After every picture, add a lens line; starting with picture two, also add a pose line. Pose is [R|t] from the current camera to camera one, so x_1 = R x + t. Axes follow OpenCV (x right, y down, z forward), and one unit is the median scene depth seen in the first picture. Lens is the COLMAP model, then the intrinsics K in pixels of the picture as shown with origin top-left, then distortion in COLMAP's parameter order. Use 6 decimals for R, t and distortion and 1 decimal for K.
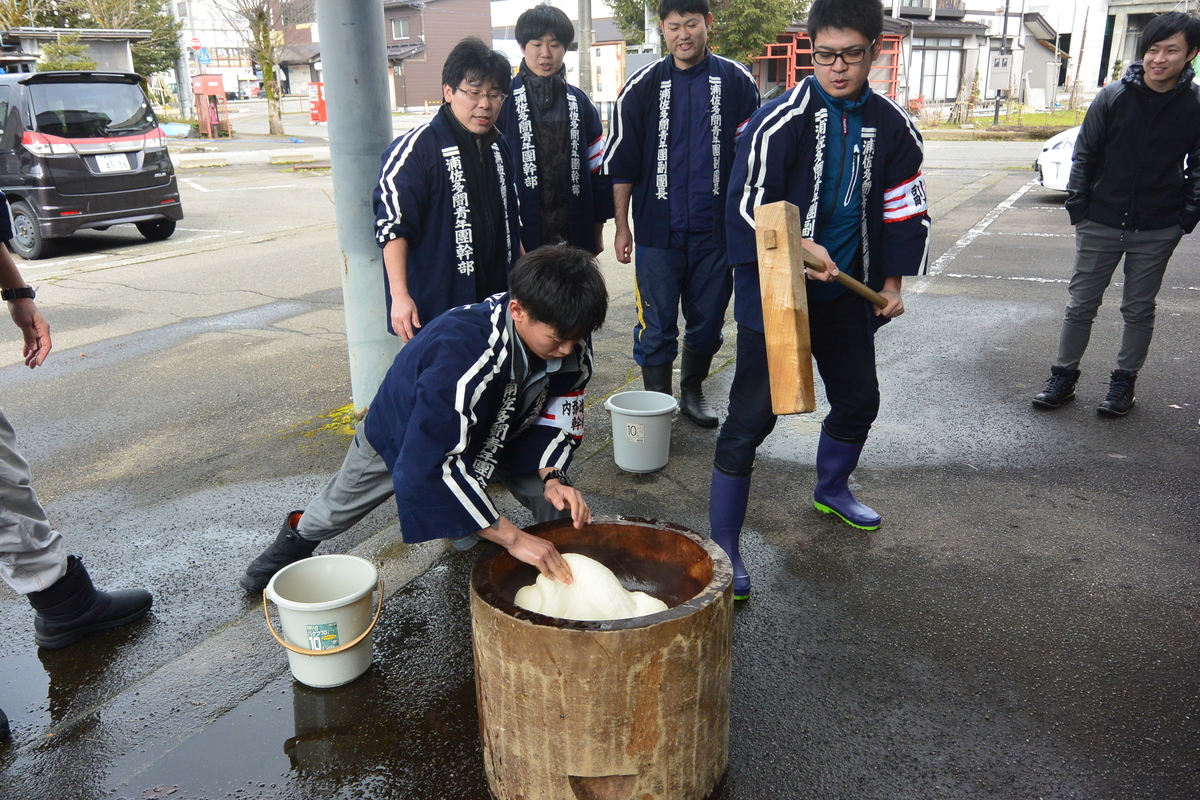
lens RADIAL K [[963.4, 0, 589.0], [0, 963.4, 401.7], [0, 0, 1]] dist [-0.002667, 0.014514]
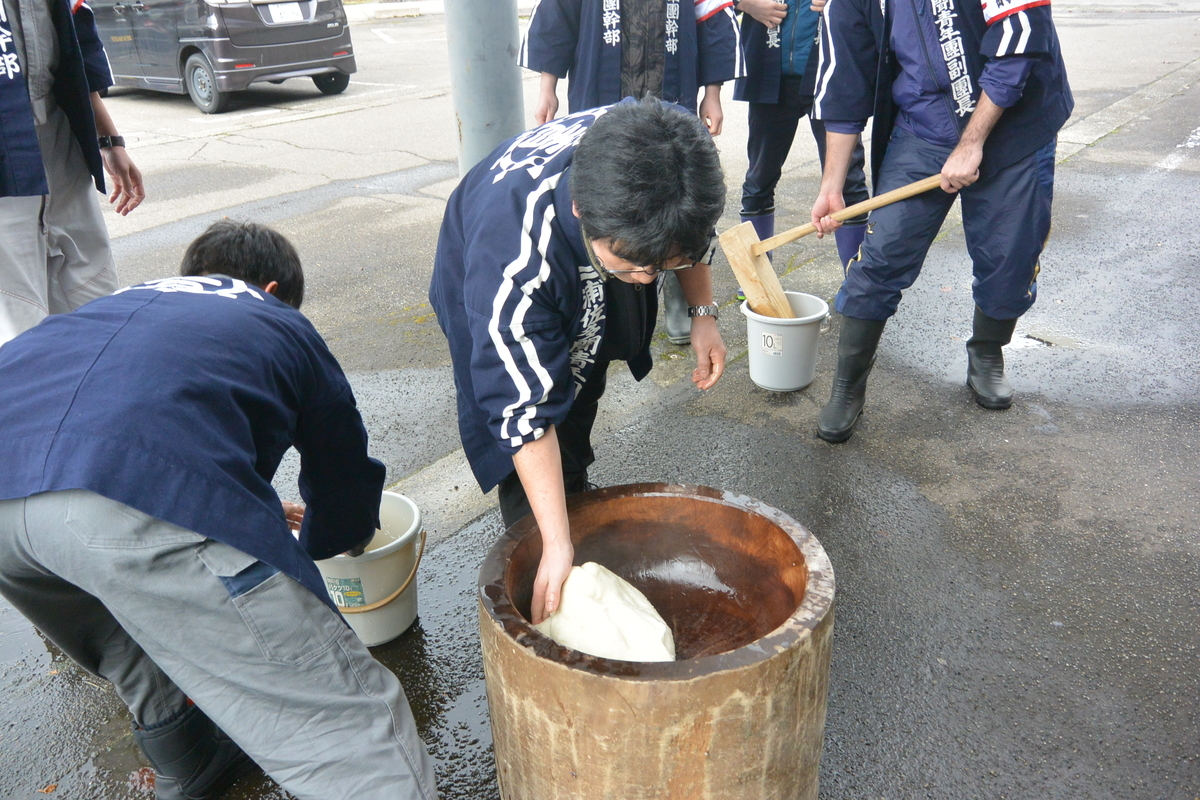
lens RADIAL K [[962.9, 0, 600.0], [0, 962.9, 400.0], [0, 0, 1]] dist [0.001252, 0.011740]
pose [[0.981339, 0.065583, -0.180758, 0.063393], [-0.039634, 0.988842, 0.143598, -0.040001], [0.188159, -0.133754, 0.972988, 0.186293]]
